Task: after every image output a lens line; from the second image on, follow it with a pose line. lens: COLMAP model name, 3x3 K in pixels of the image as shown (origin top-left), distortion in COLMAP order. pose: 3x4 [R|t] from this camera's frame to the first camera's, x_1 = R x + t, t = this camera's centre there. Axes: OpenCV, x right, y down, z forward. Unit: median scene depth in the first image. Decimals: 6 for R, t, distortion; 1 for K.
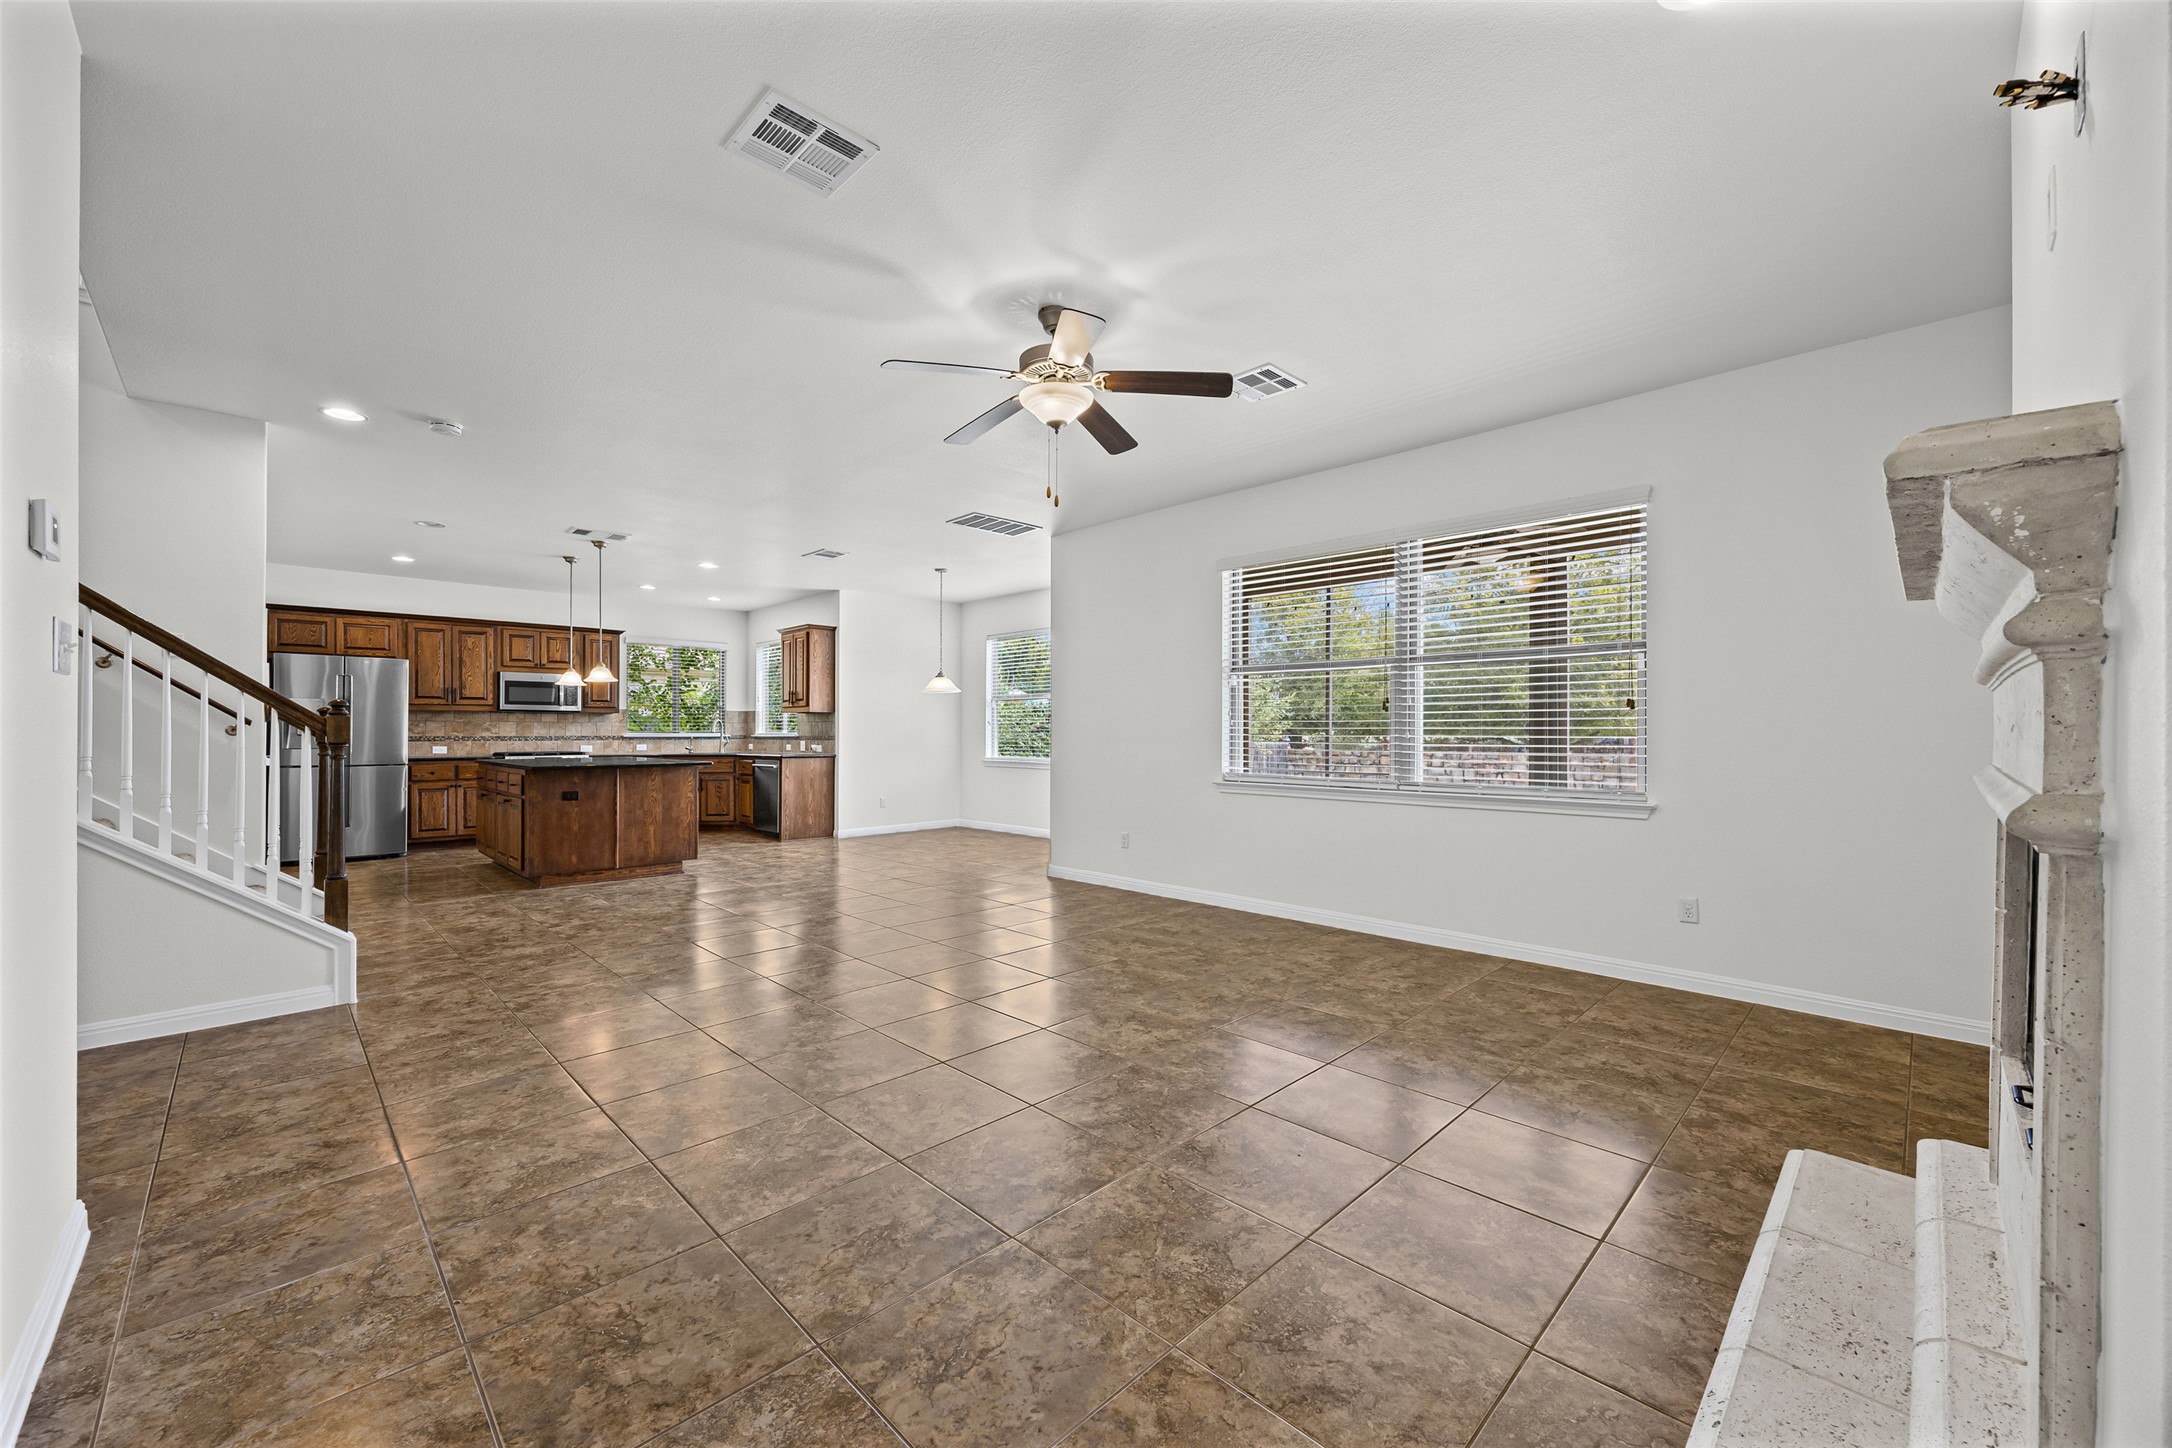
lens RADIAL K [[848.6, 0, 1083.3], [0, 848.6, 735.1], [0, 0, 1]] dist [-0.001495, -0.000072]
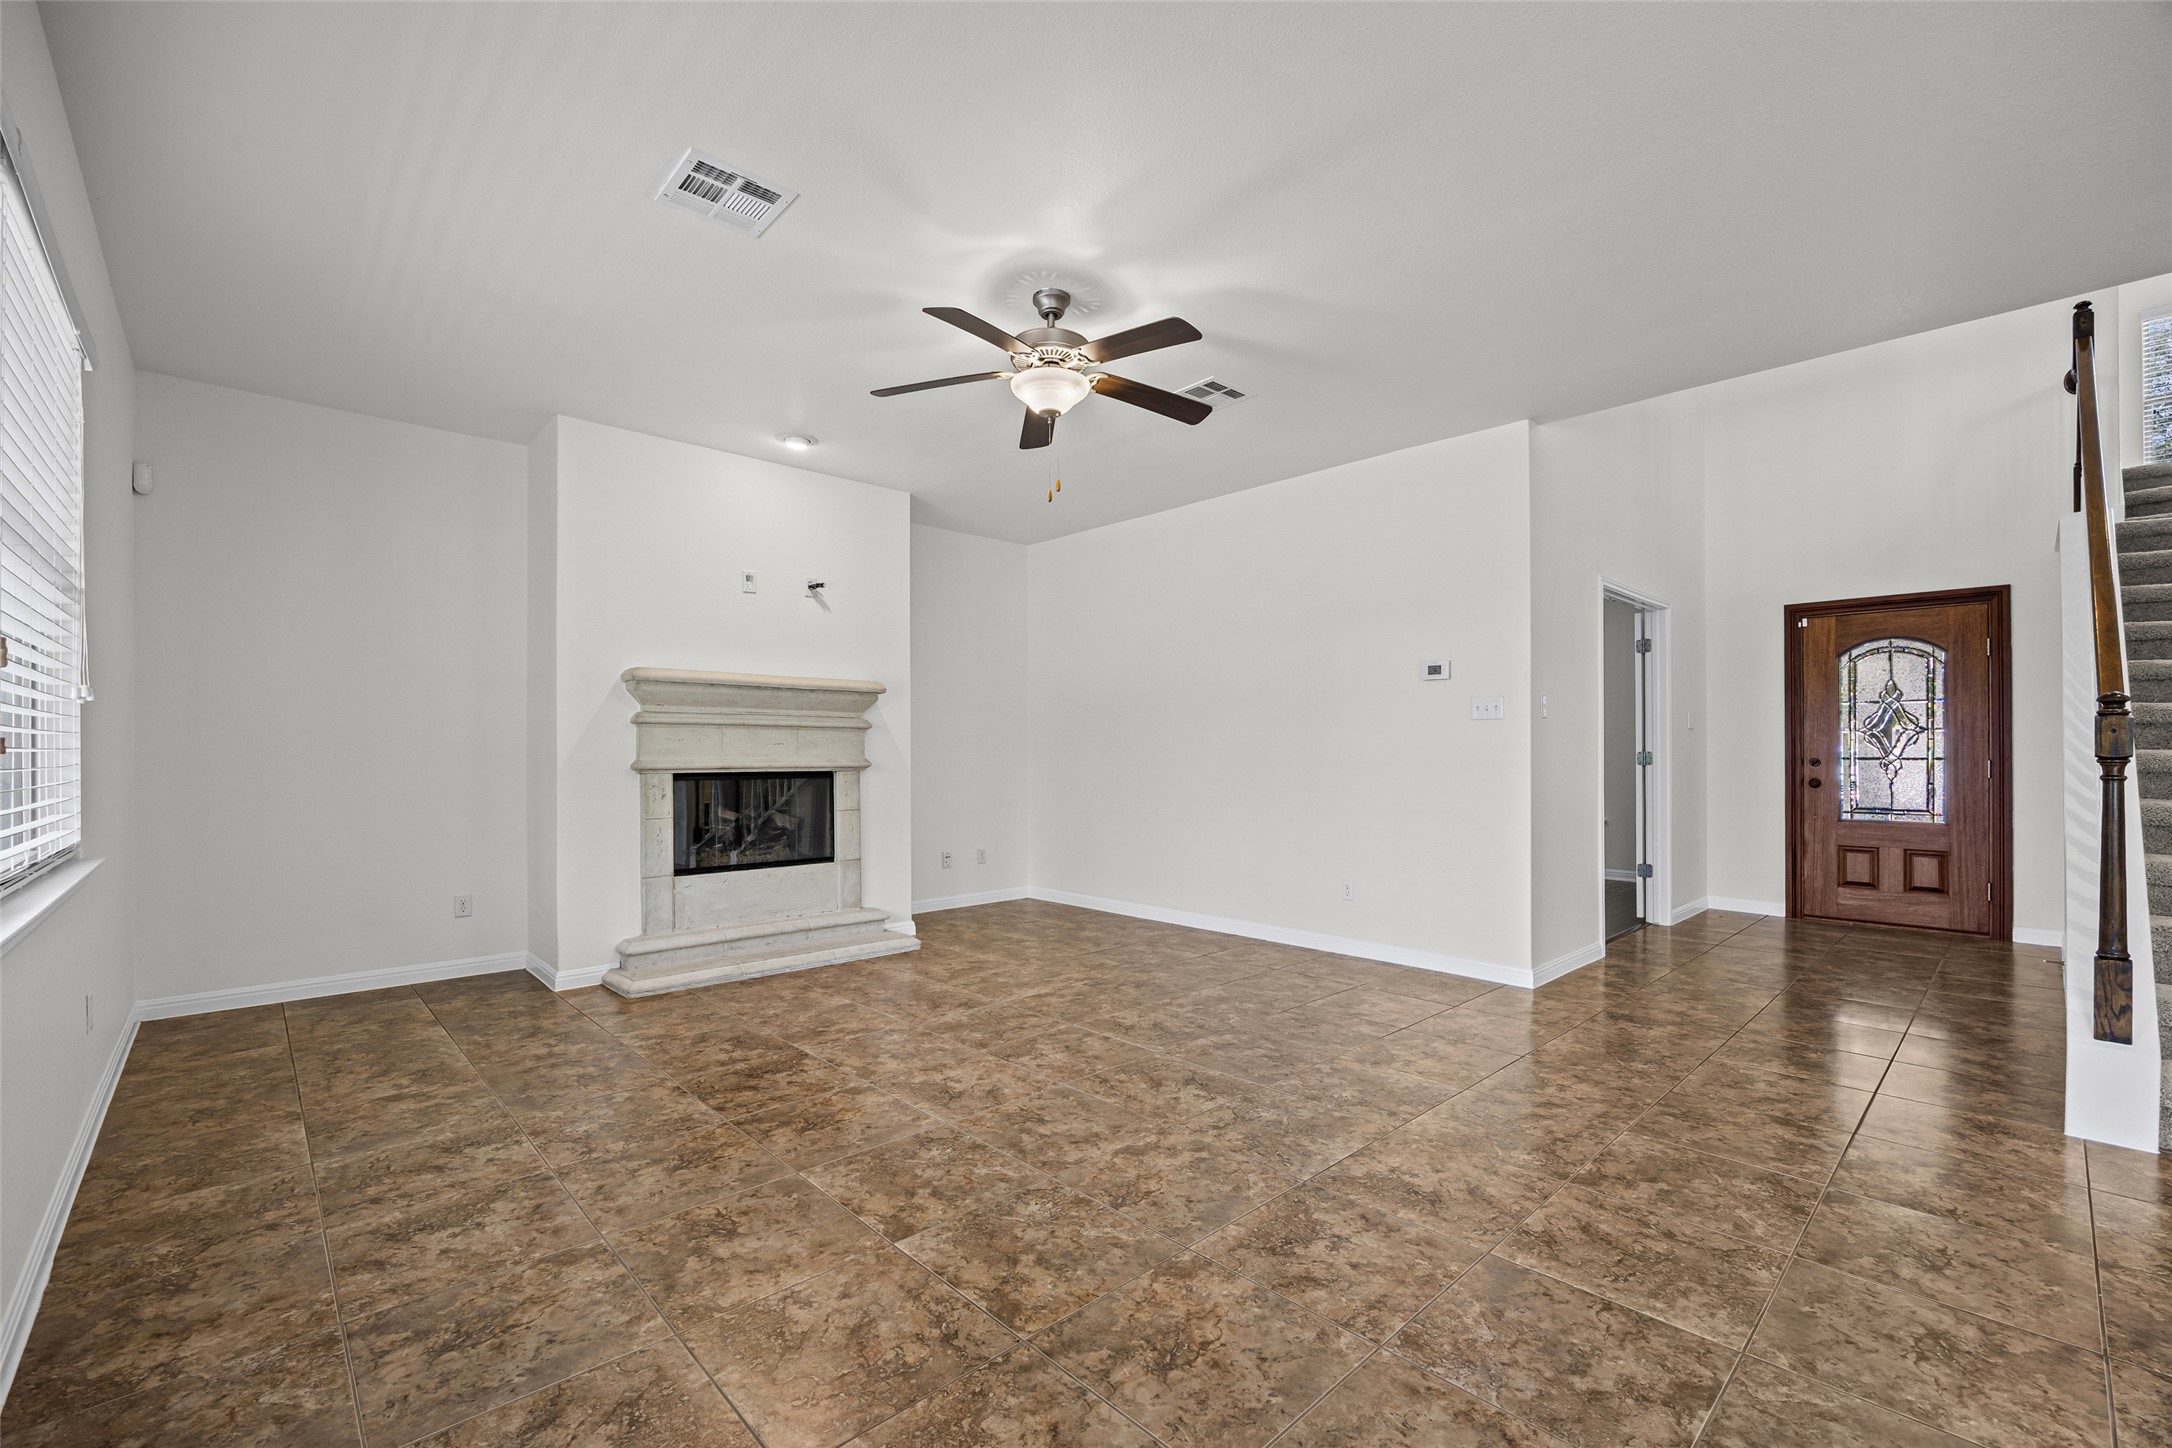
lens RADIAL K [[897.2, 0, 1087.9], [0, 897.2, 740.6], [0, 0, 1]] dist [-0.000276, -0.000010]
pose [[-0.999748, 0.002358, 0.022319, -0.087740], [0.002193, 0.999970, -0.007442, 0.001106], [-0.022335, -0.007391, -0.999723, 1.811581]]
